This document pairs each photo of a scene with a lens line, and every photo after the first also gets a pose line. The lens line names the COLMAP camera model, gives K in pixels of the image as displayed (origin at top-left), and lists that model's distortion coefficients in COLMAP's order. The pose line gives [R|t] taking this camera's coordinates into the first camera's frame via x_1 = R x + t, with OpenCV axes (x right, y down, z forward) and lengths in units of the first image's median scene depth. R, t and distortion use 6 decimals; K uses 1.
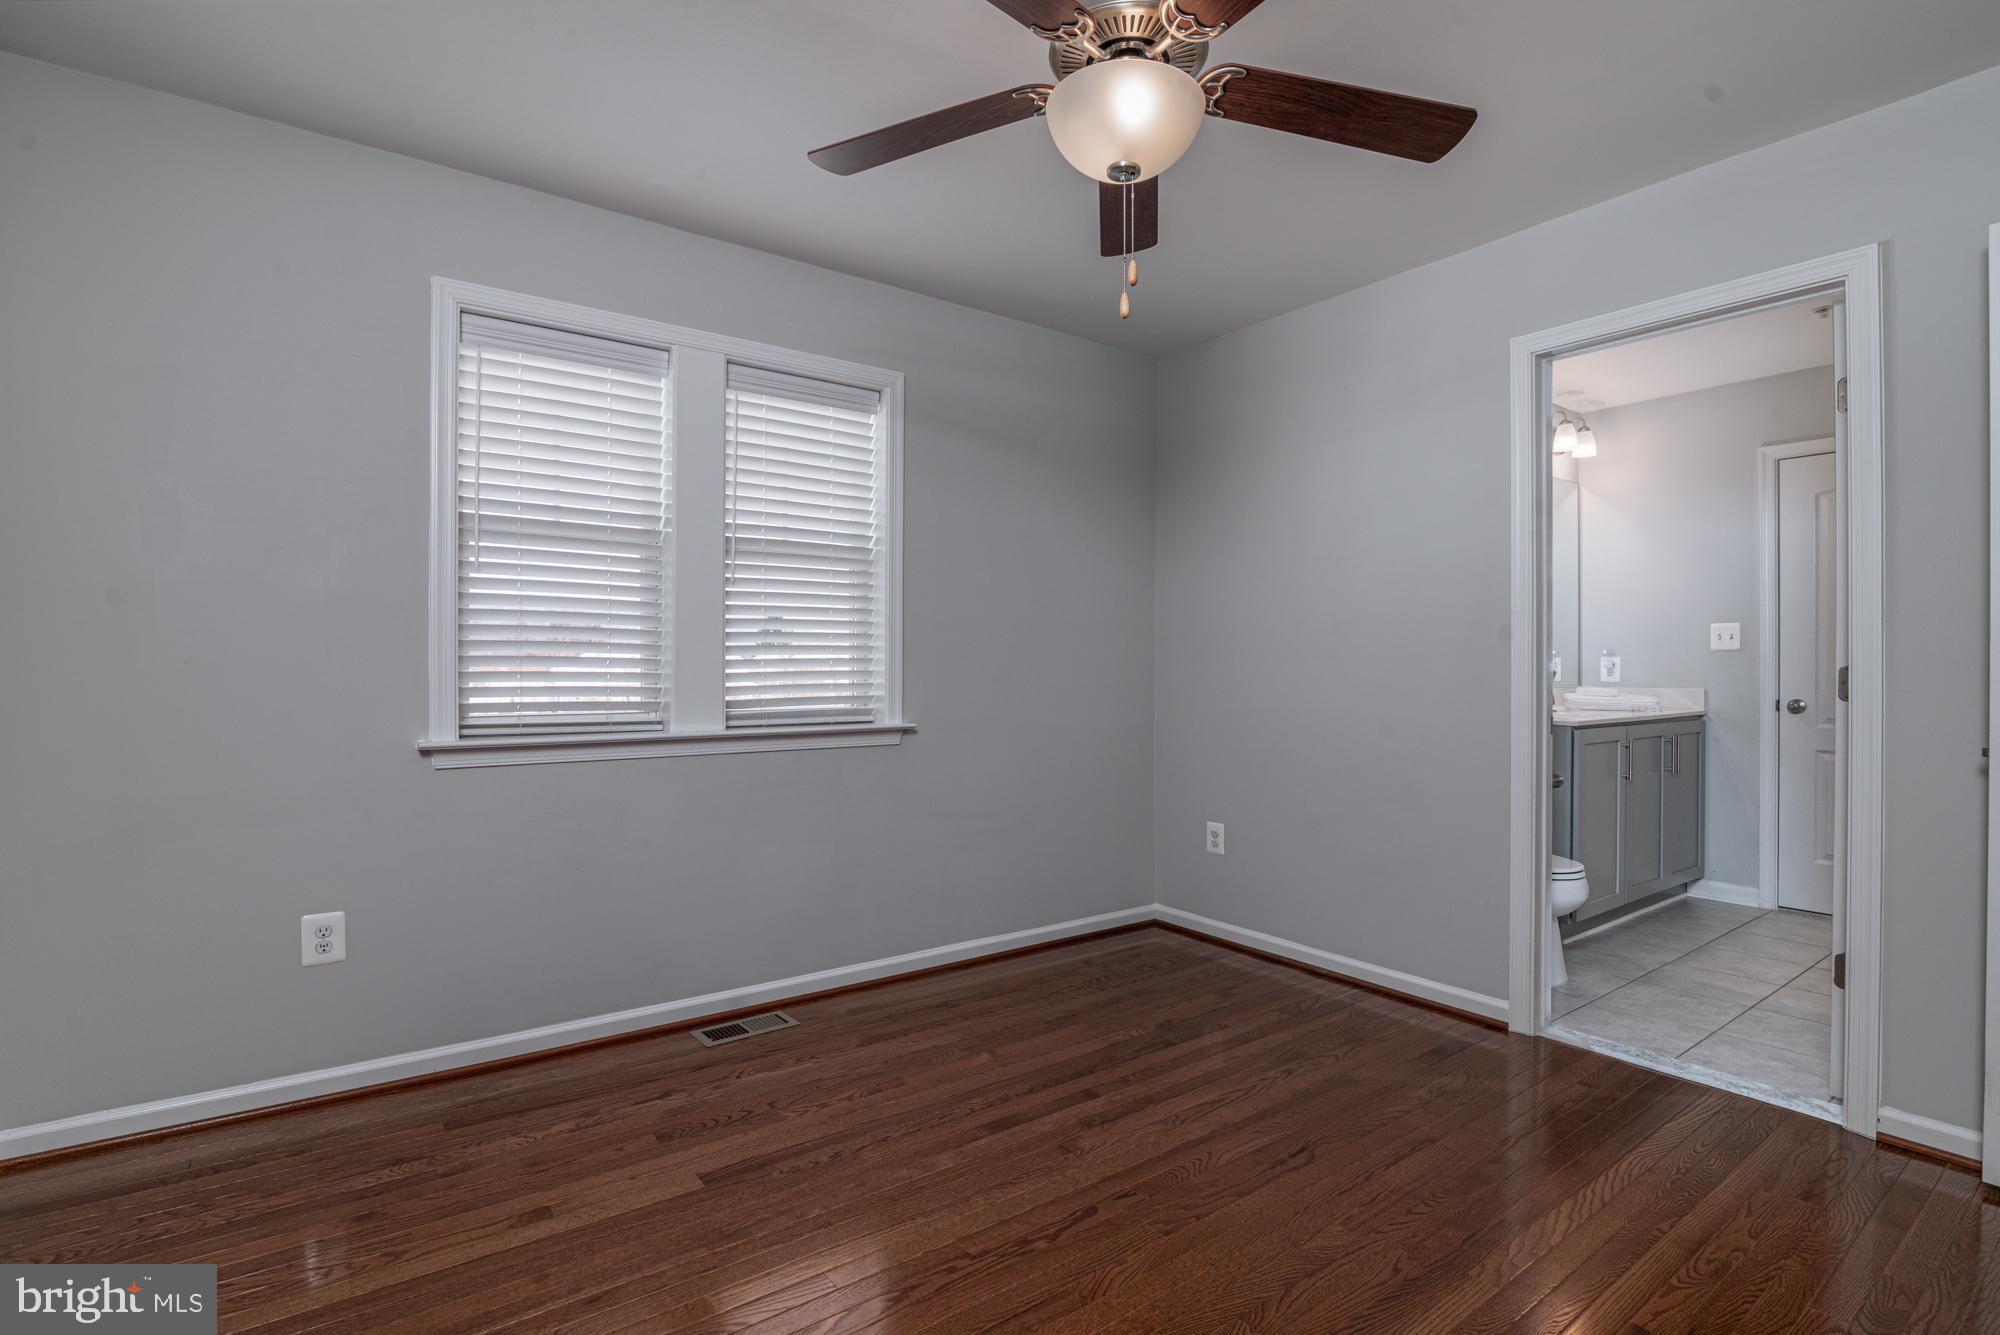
lens RADIAL K [[948.3, 0, 942.7], [0, 948.3, 664.2], [0, 0, 1]] dist [-0.013753, -0.000500]
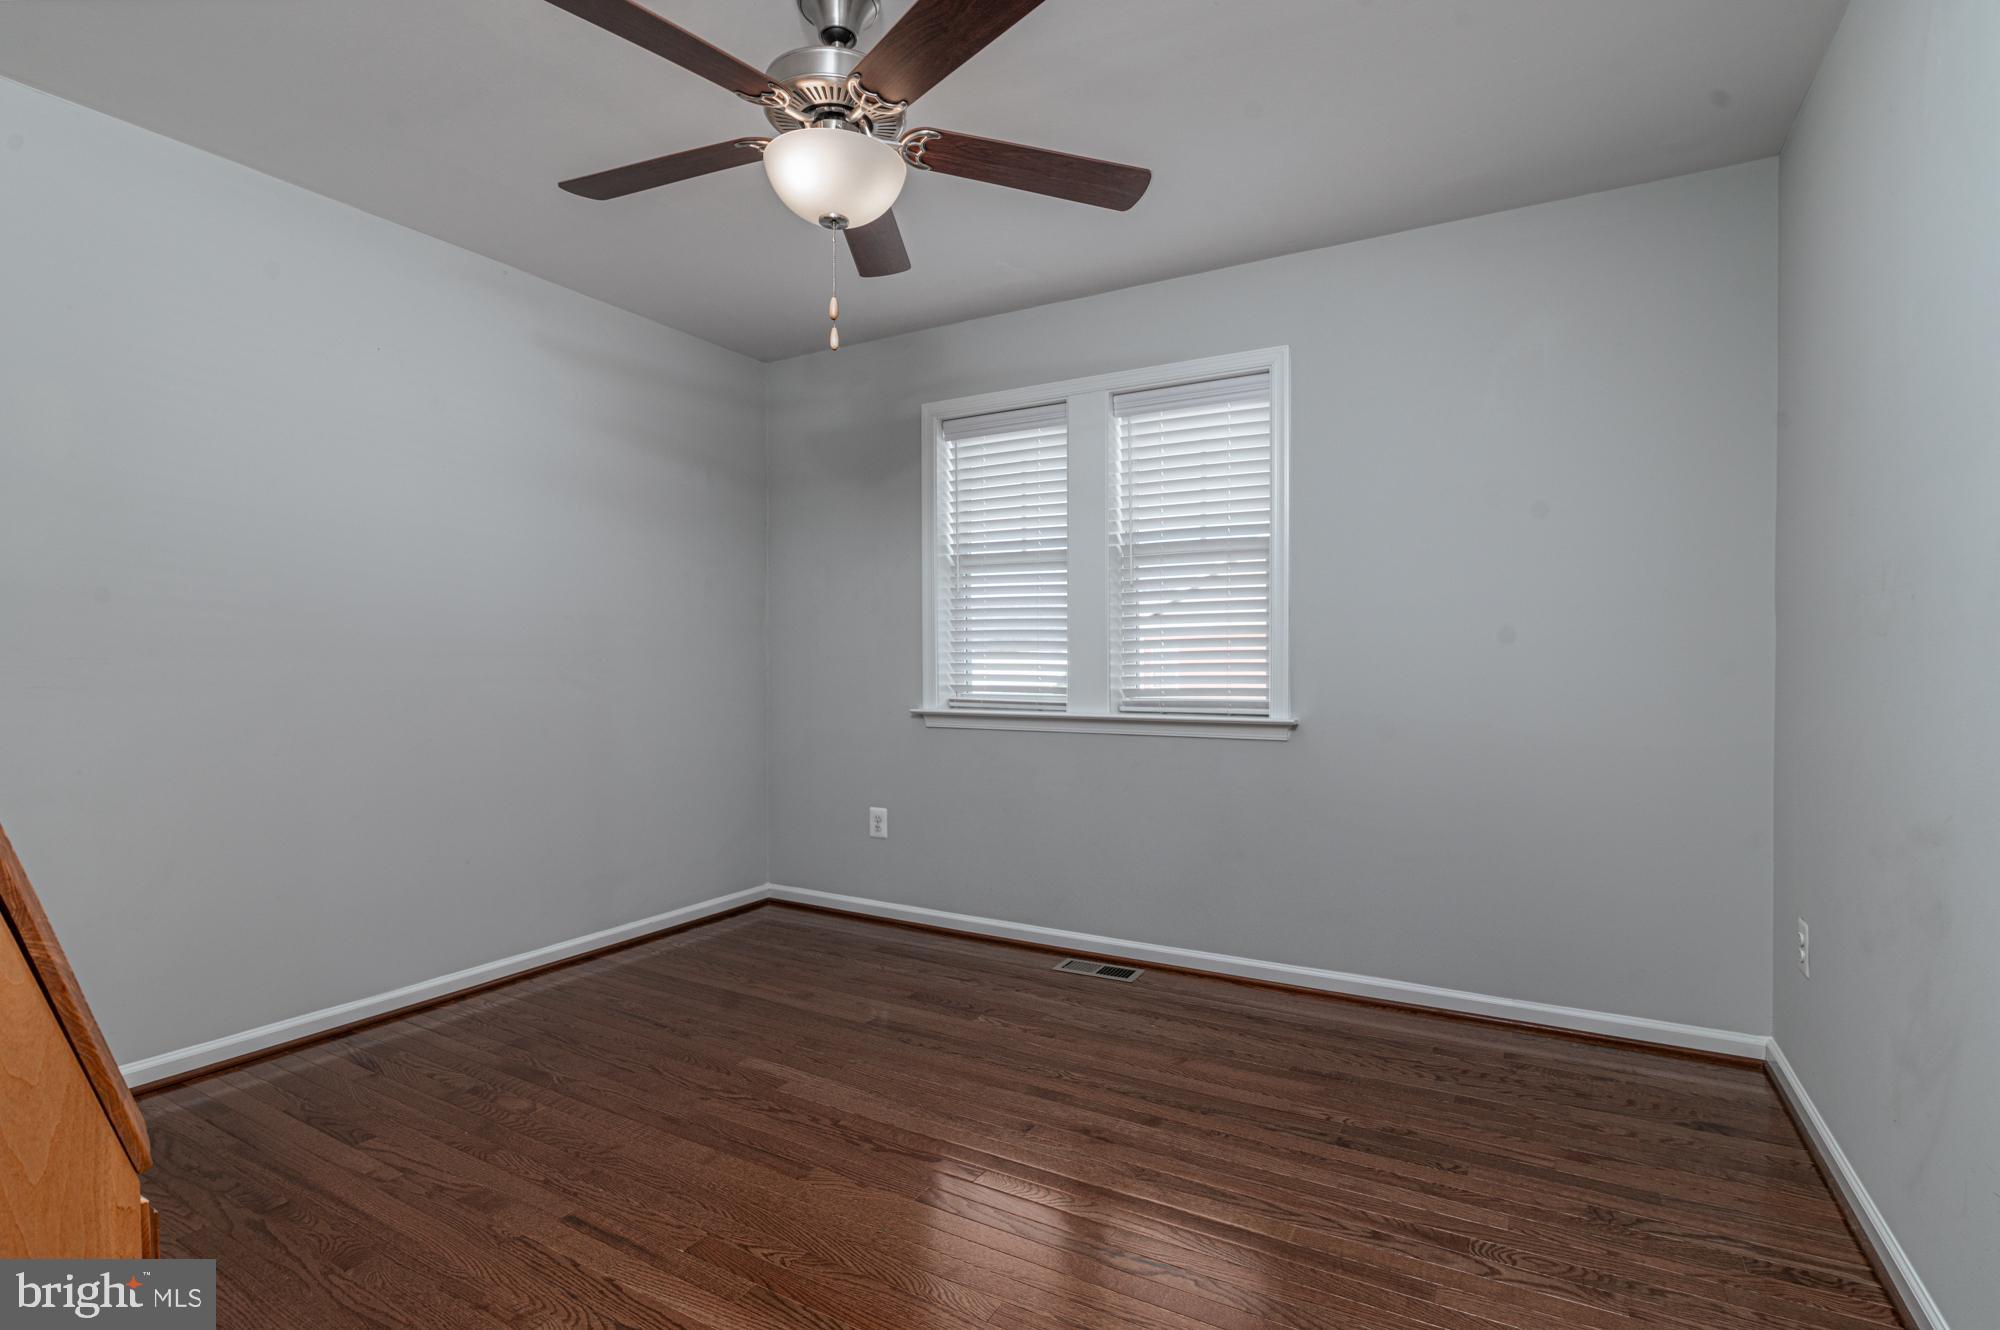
lens RADIAL K [[933.7, 0, 1041.4], [0, 933.7, 668.7], [0, 0, 1]] dist [-0.005455, -0.000479]
pose [[0.445873, 0.004502, -0.895085, 0.874751], [0.005571, 0.999954, 0.007805, 0.005532], [0.895079, -0.008467, 0.445827, 0.476759]]
